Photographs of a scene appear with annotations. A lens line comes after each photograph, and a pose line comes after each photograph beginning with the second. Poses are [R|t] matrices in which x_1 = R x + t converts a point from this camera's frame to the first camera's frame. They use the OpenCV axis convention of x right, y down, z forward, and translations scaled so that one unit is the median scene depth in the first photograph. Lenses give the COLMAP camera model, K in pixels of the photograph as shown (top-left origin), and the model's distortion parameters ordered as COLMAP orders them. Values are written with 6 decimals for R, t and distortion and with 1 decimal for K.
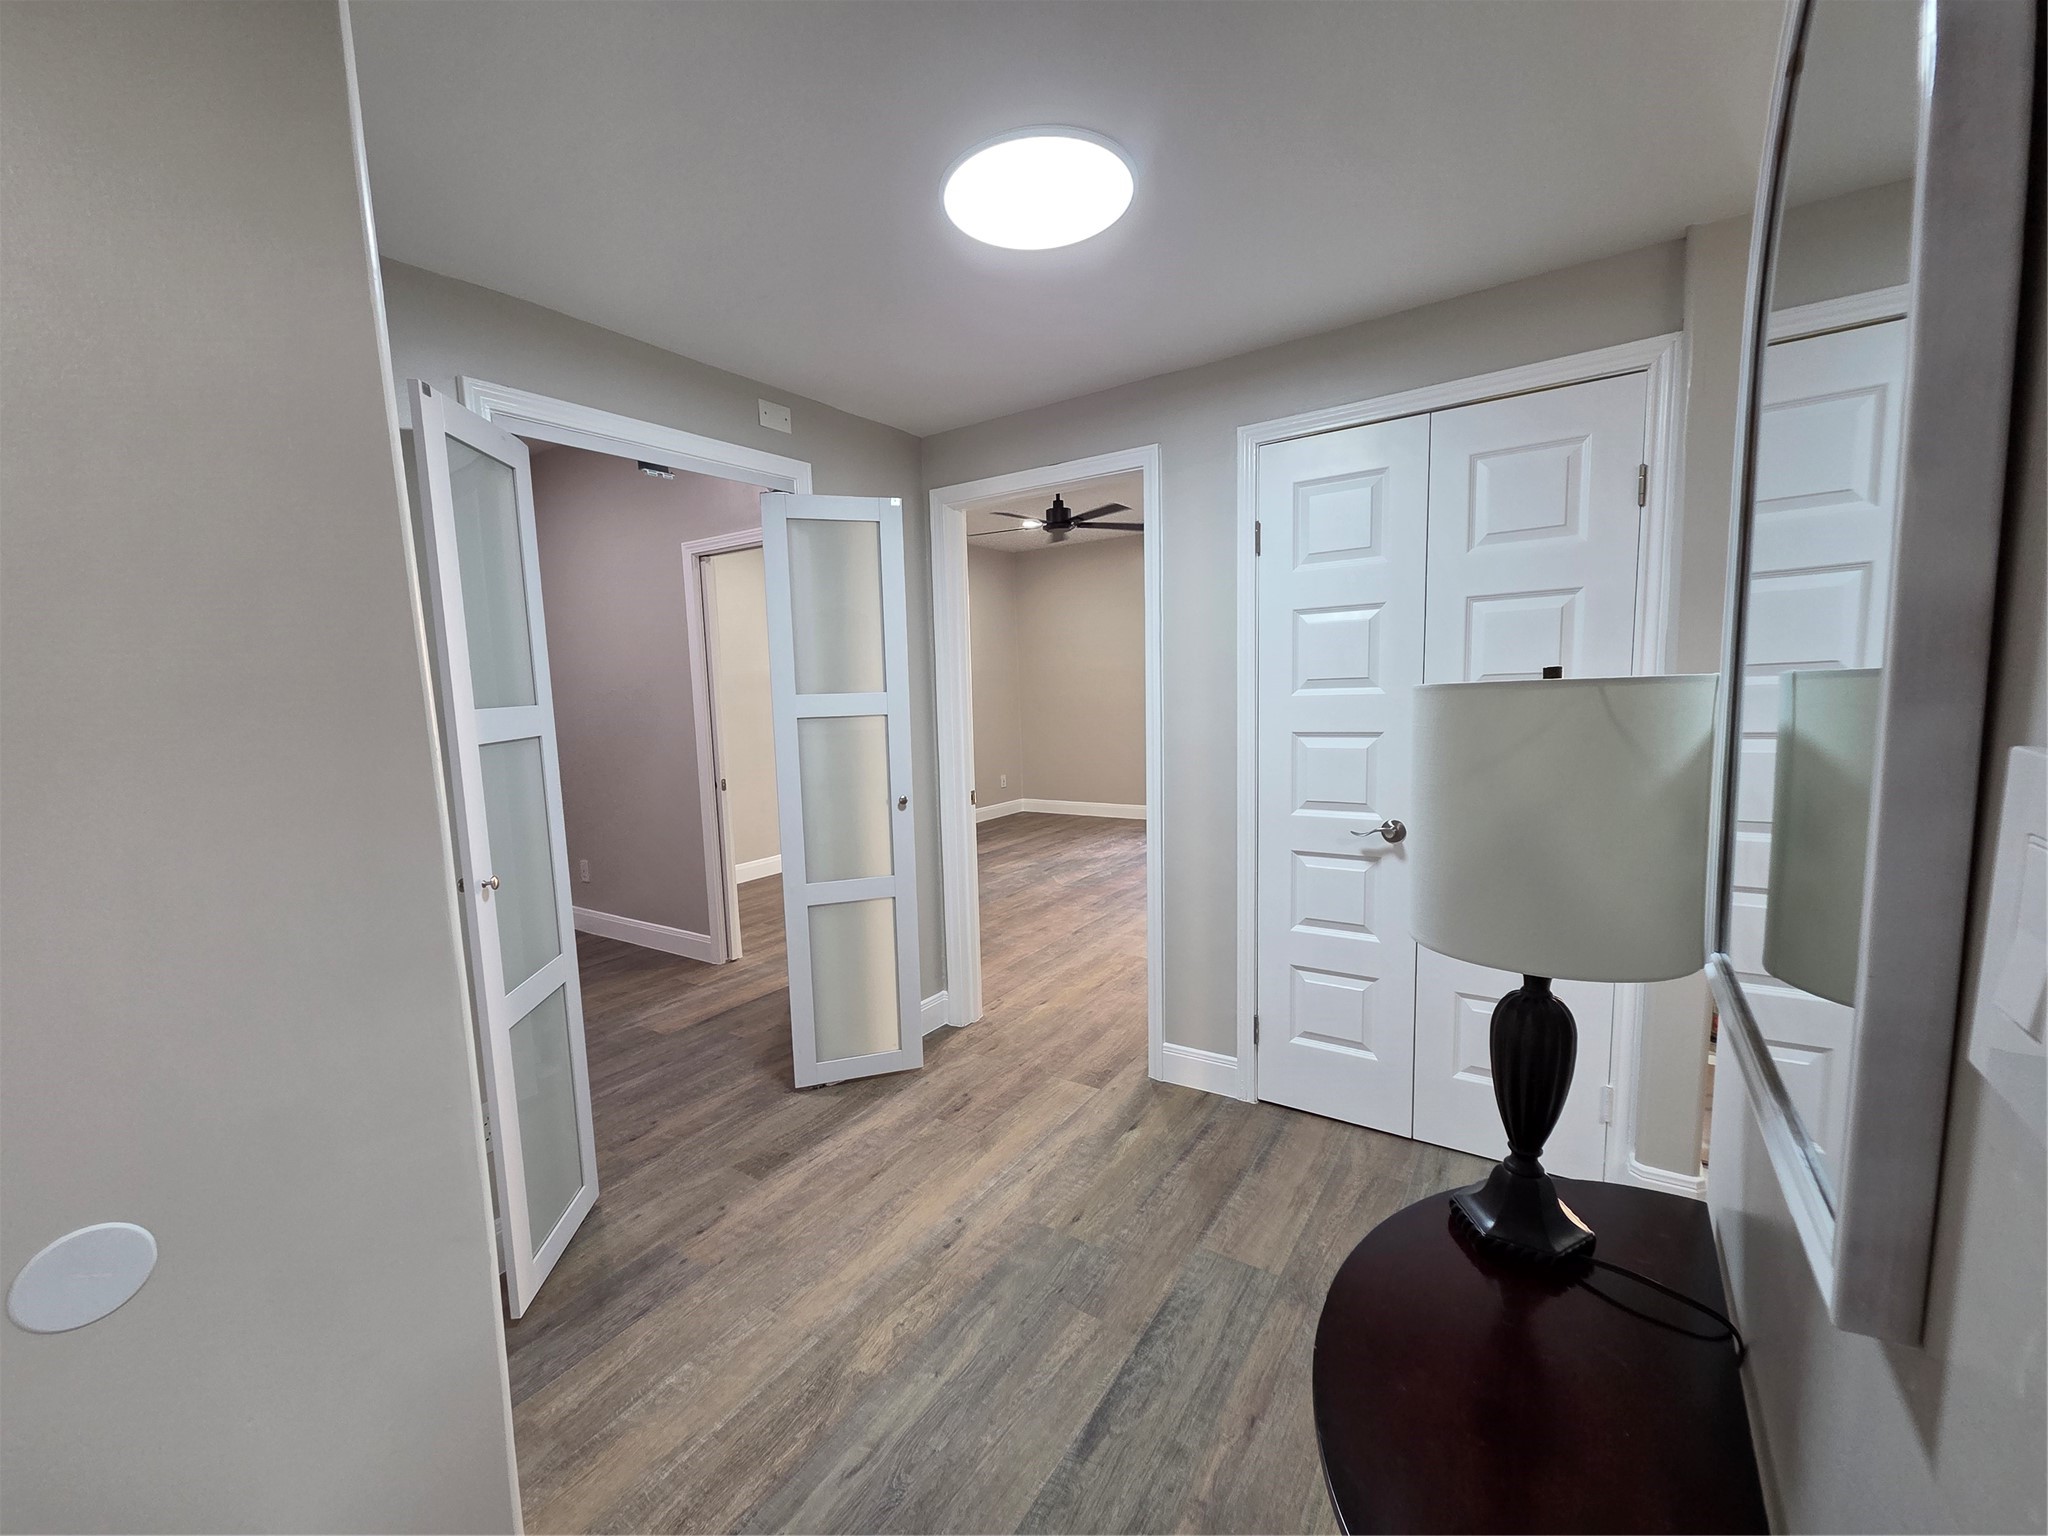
lens RADIAL K [[843.8, 0, 1016.2], [0, 843.8, 782.2], [0, 0, 1]] dist [0.002970, -0.001799]
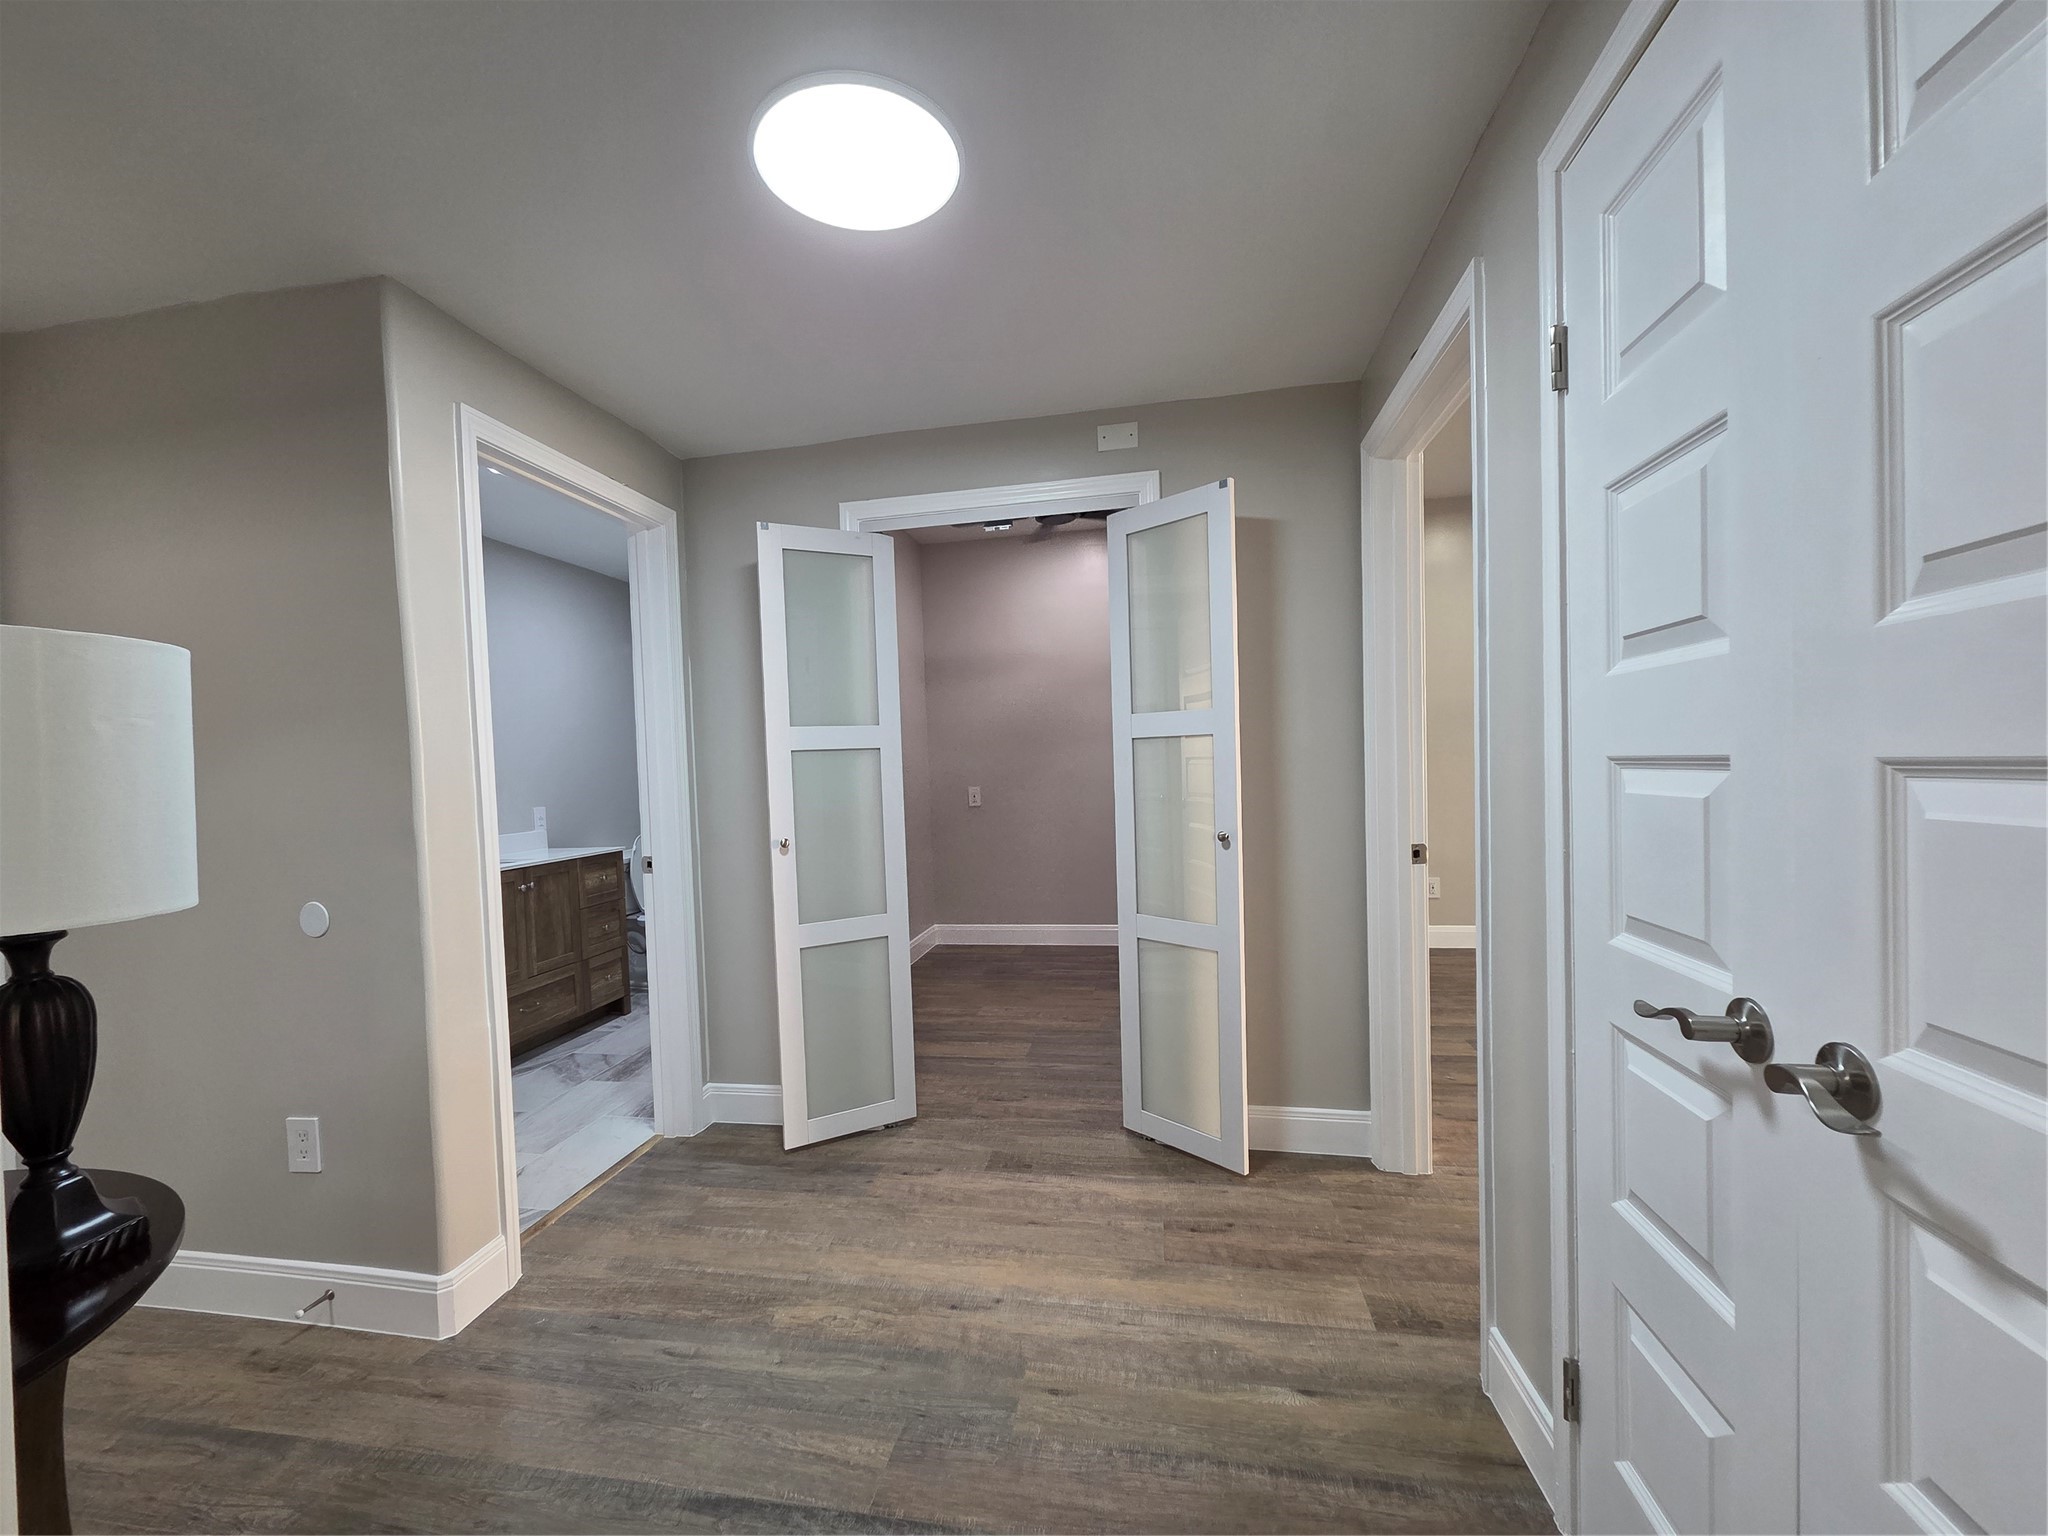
lens RADIAL K [[843.8, 0, 985.8], [0, 843.8, 780.5], [0, 0, 1]] dist [0.002970, -0.001799]
pose [[0.382452, 0.039583, -0.923127, 0.757966], [-0.087261, 0.996164, 0.006563, -0.026116], [0.919846, 0.078043, 0.384439, 0.643802]]
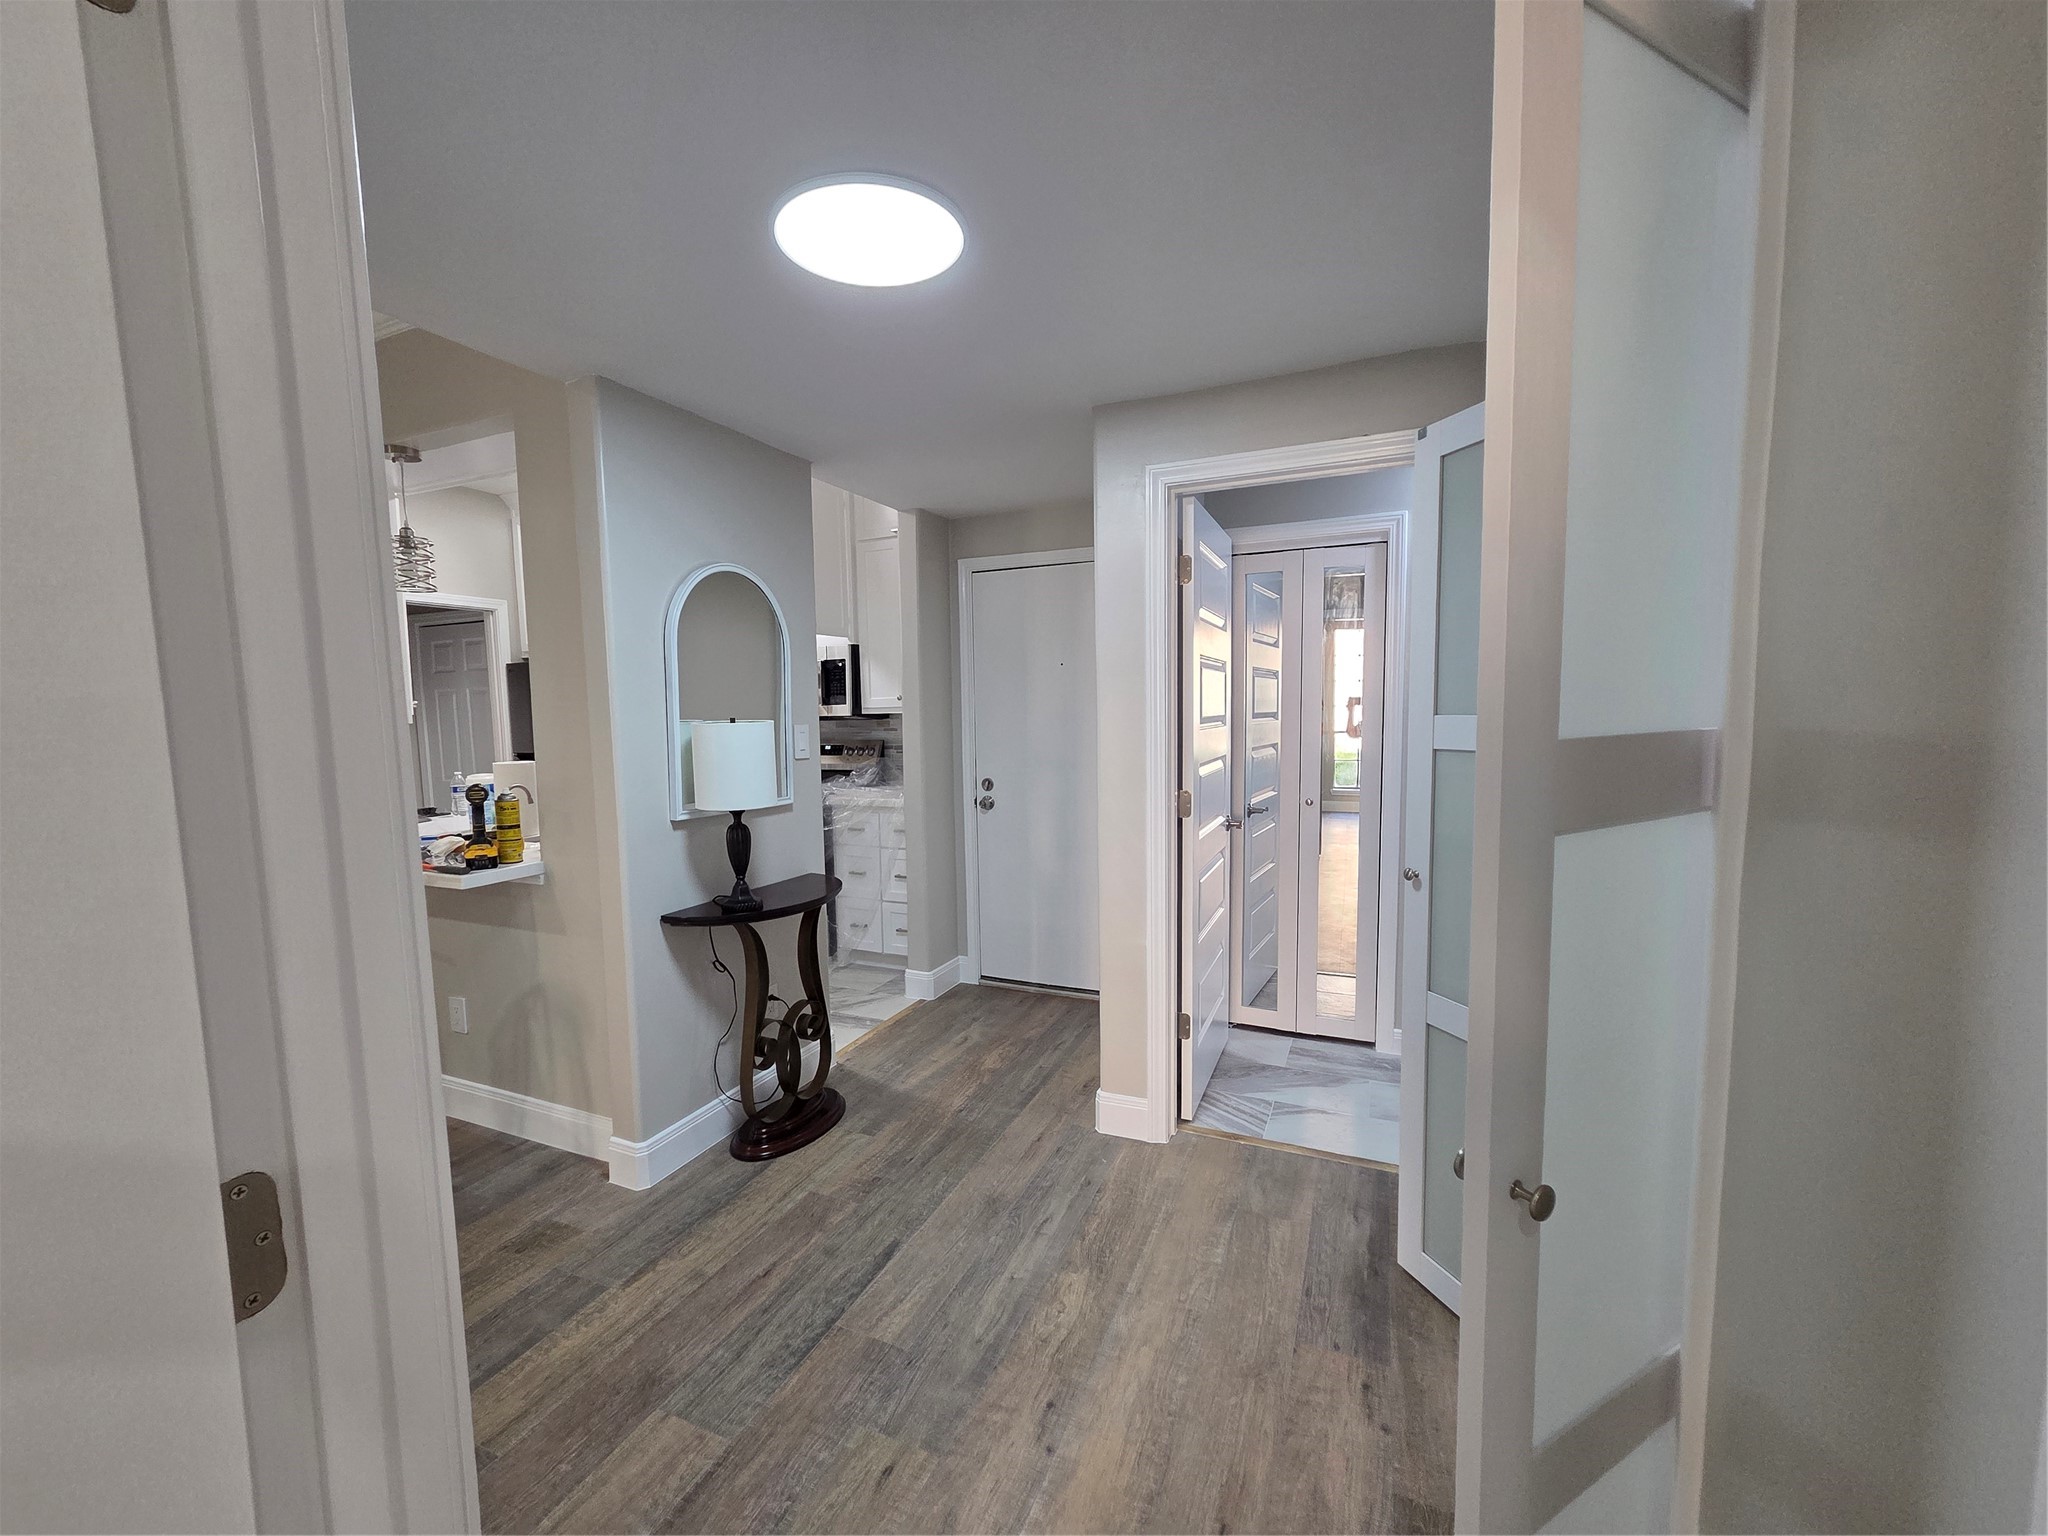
lens RADIAL K [[843.8, 0, 1017.8], [0, 843.8, 774.8], [0, 0, 1]] dist [0.002970, -0.001799]
pose [[-0.983391, 0.061862, -0.170634, 0.050401], [0.026457, 0.978939, 0.202430, -0.211047], [0.179563, 0.194553, -0.964316, 1.676528]]
